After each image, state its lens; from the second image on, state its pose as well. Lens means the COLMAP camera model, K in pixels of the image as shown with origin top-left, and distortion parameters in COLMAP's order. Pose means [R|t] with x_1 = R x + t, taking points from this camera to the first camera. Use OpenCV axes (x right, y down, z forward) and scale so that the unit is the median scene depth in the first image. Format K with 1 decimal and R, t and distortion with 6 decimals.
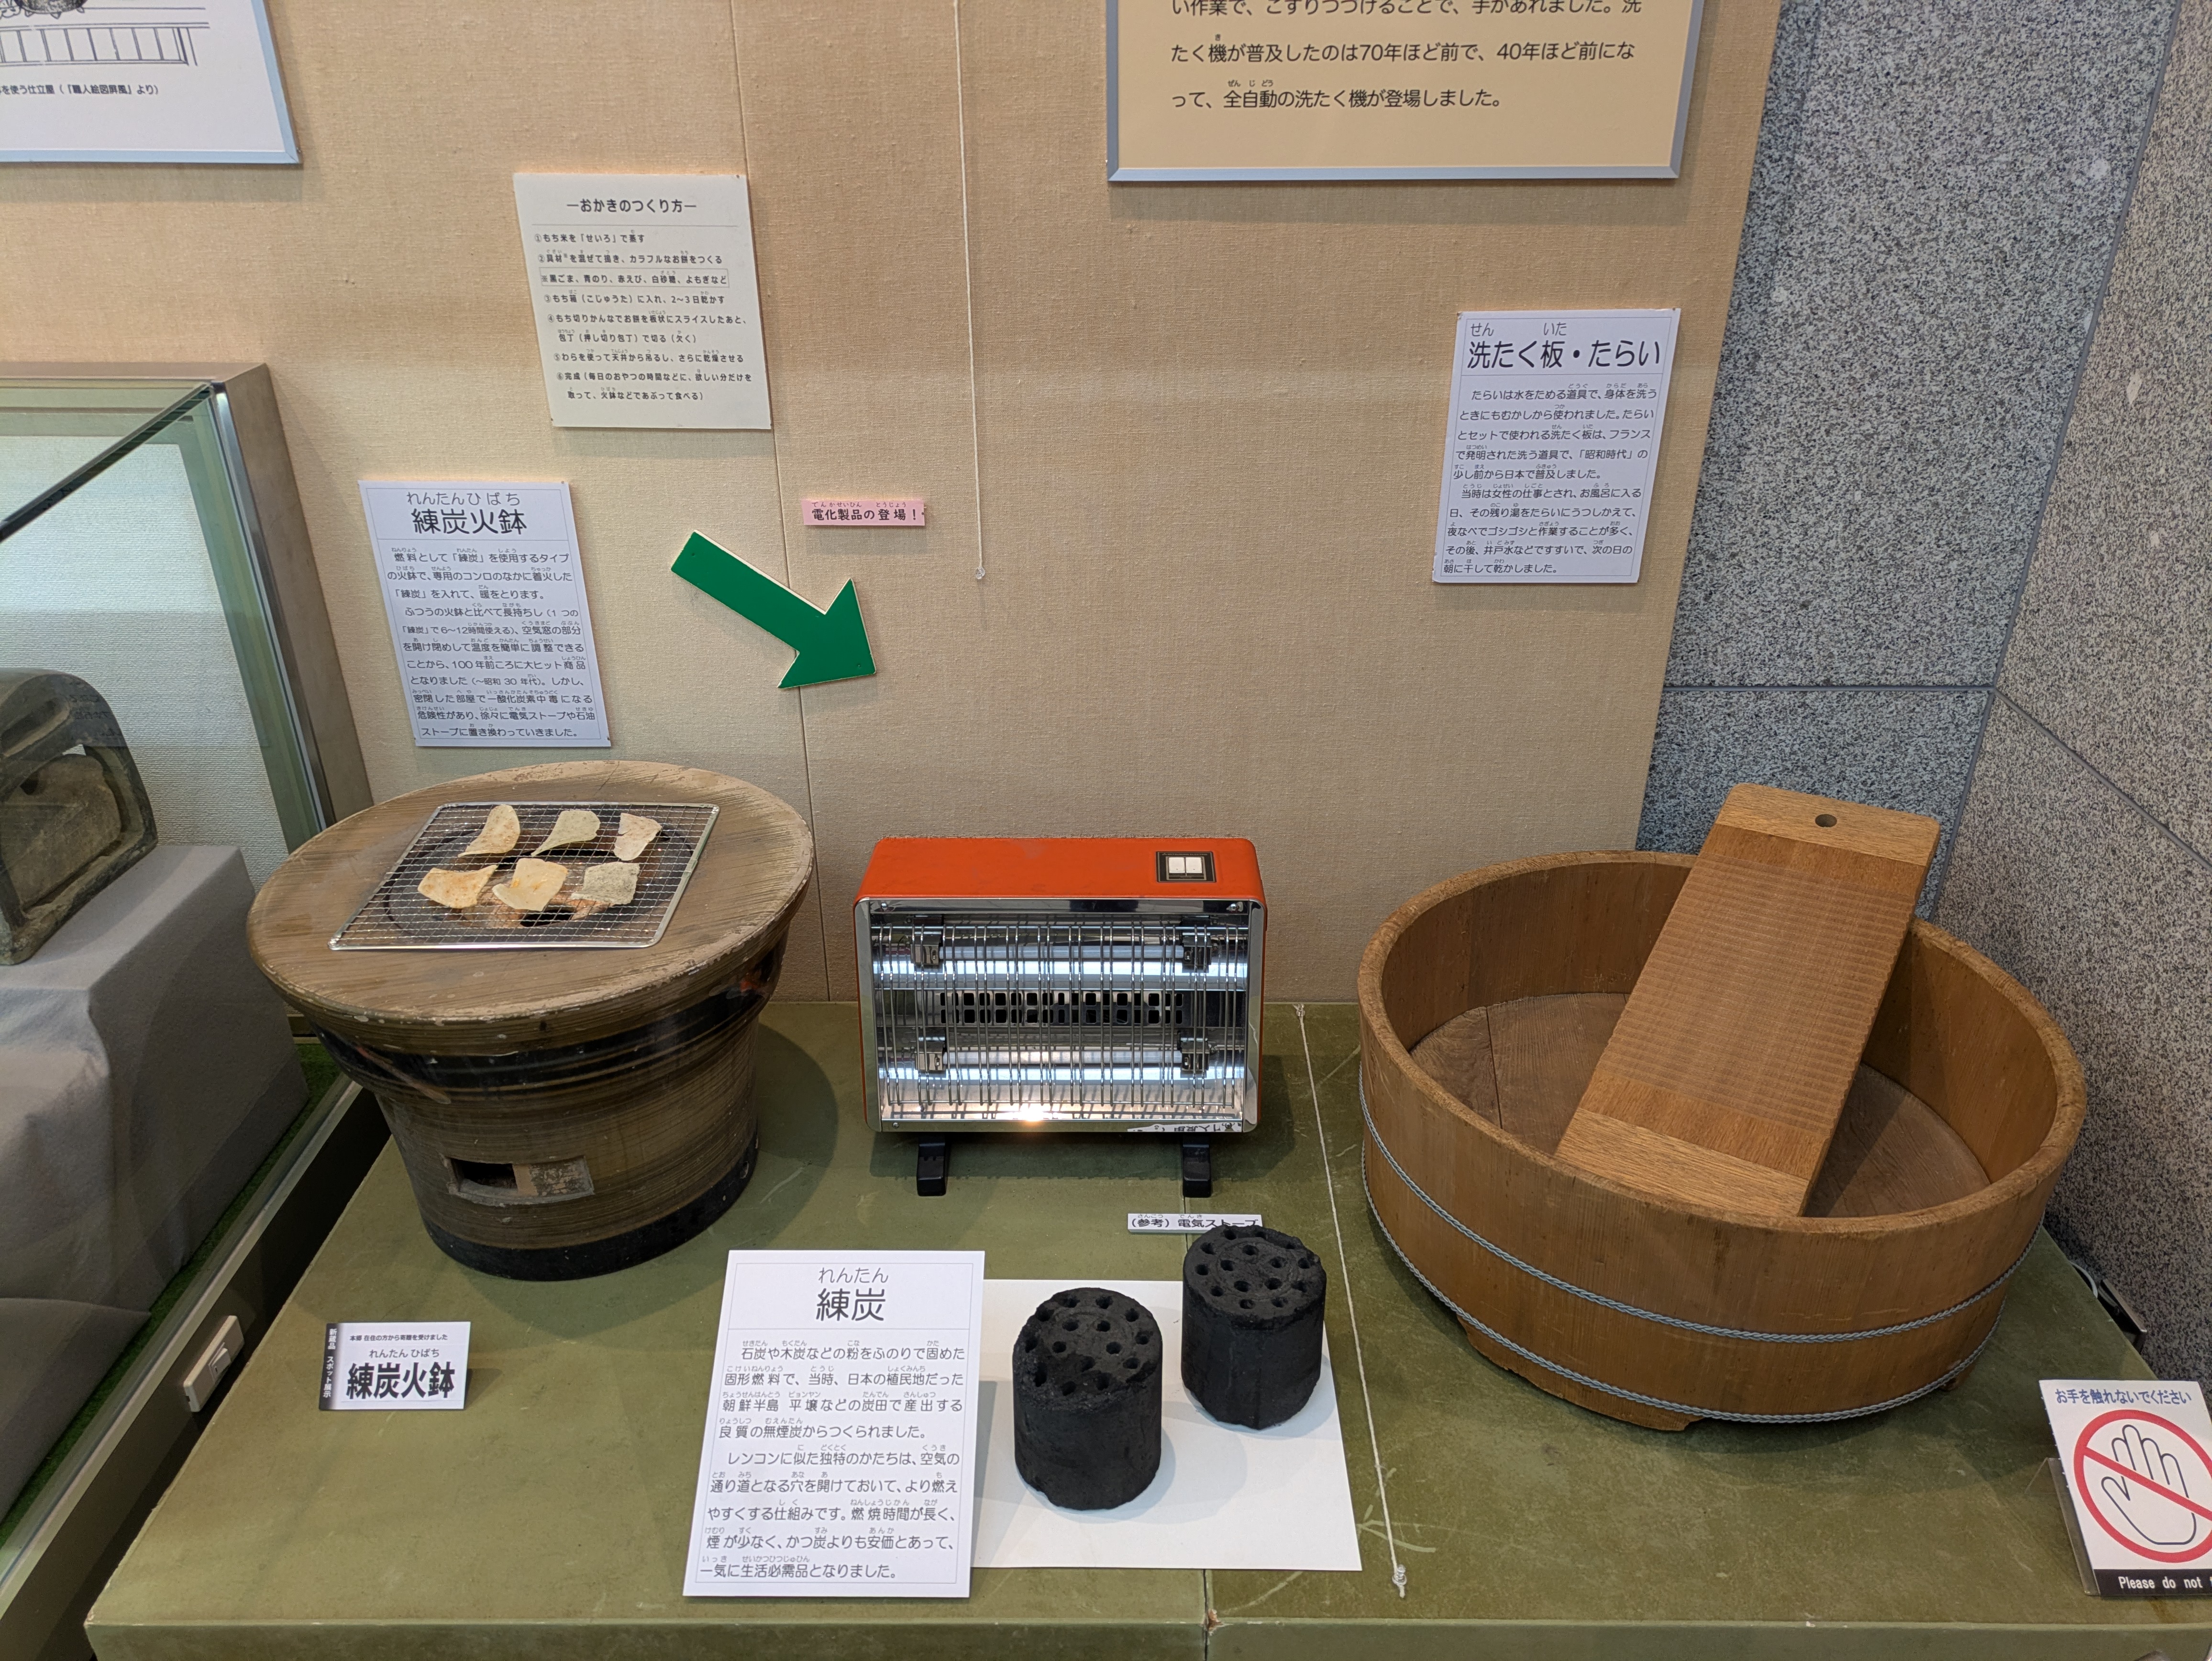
lens RADIAL K [[1730.6, 0, 1059.0], [0, 1730.6, 879.9], [0, 0, 1]] dist [0.055978, -0.040955]
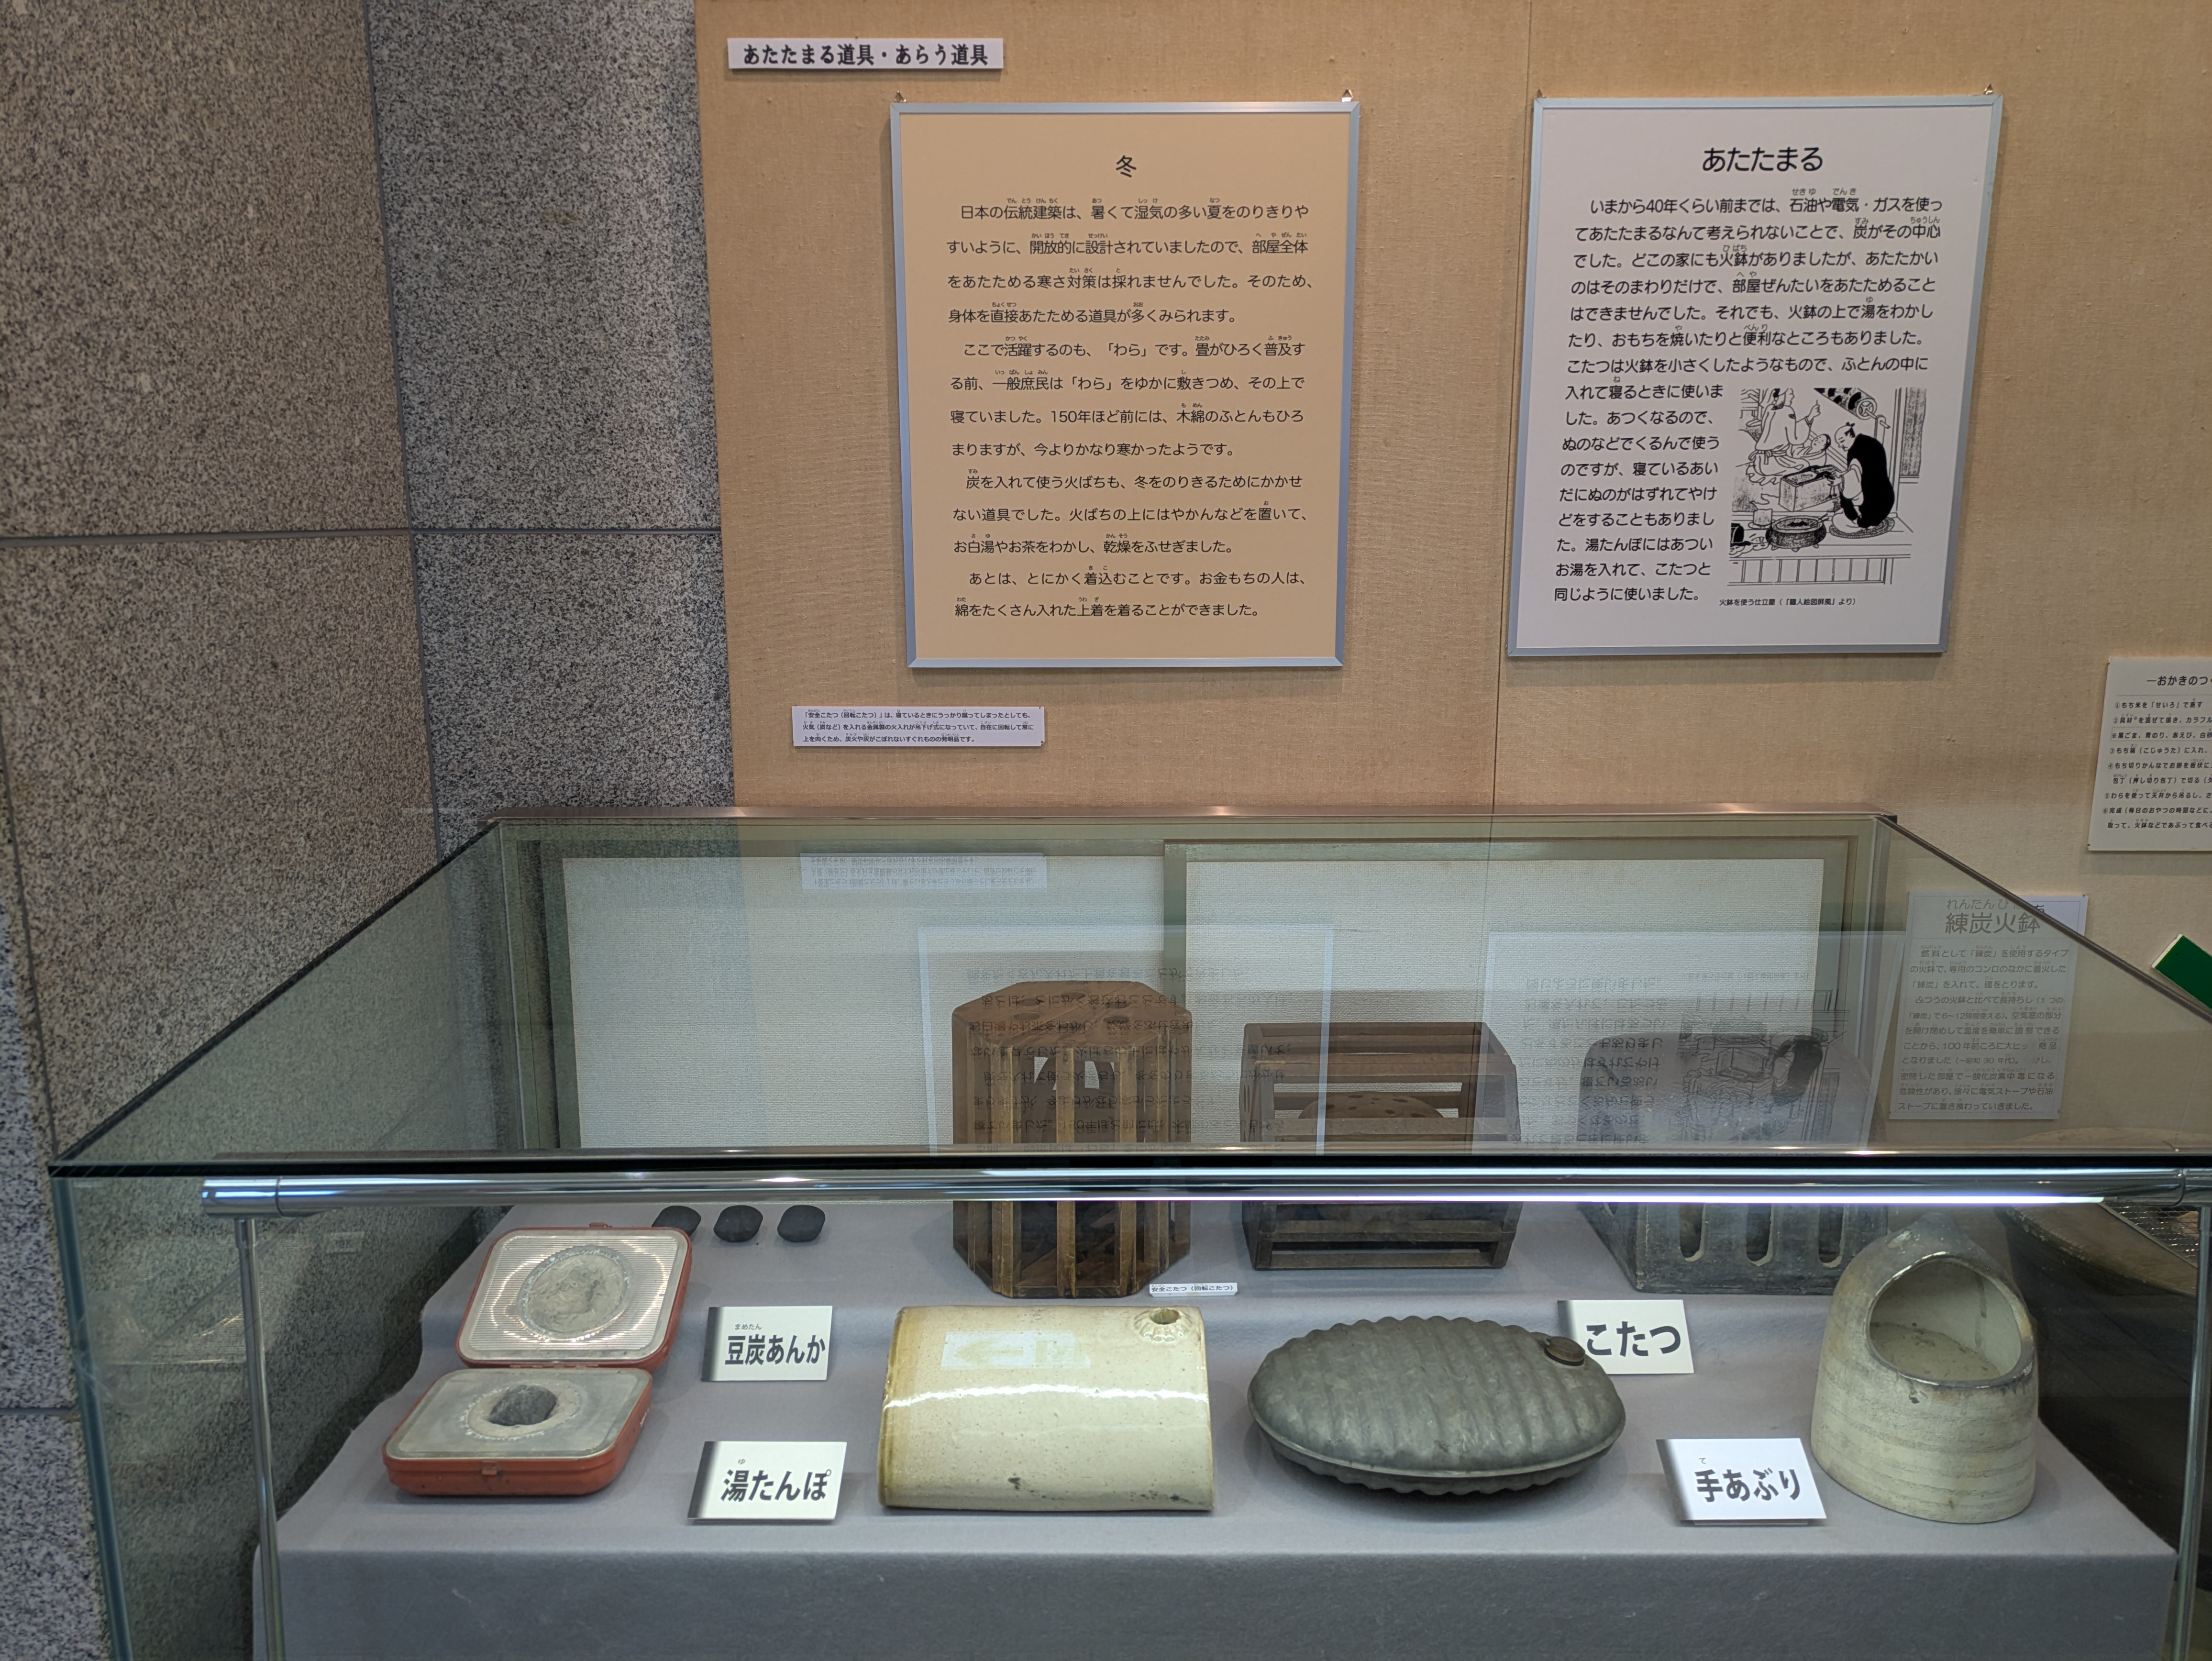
lens RADIAL K [[1630.1, 0, 1106.0], [0, 1630.1, 830.5], [0, 0, 1]] dist [0.084740, -0.103931]
pose [[0.999983, -0.003711, 0.004529, -1.010311], [0.004871, 0.956460, -0.291824, 0.066122], [-0.003249, 0.291841, 0.956461, -0.117442]]
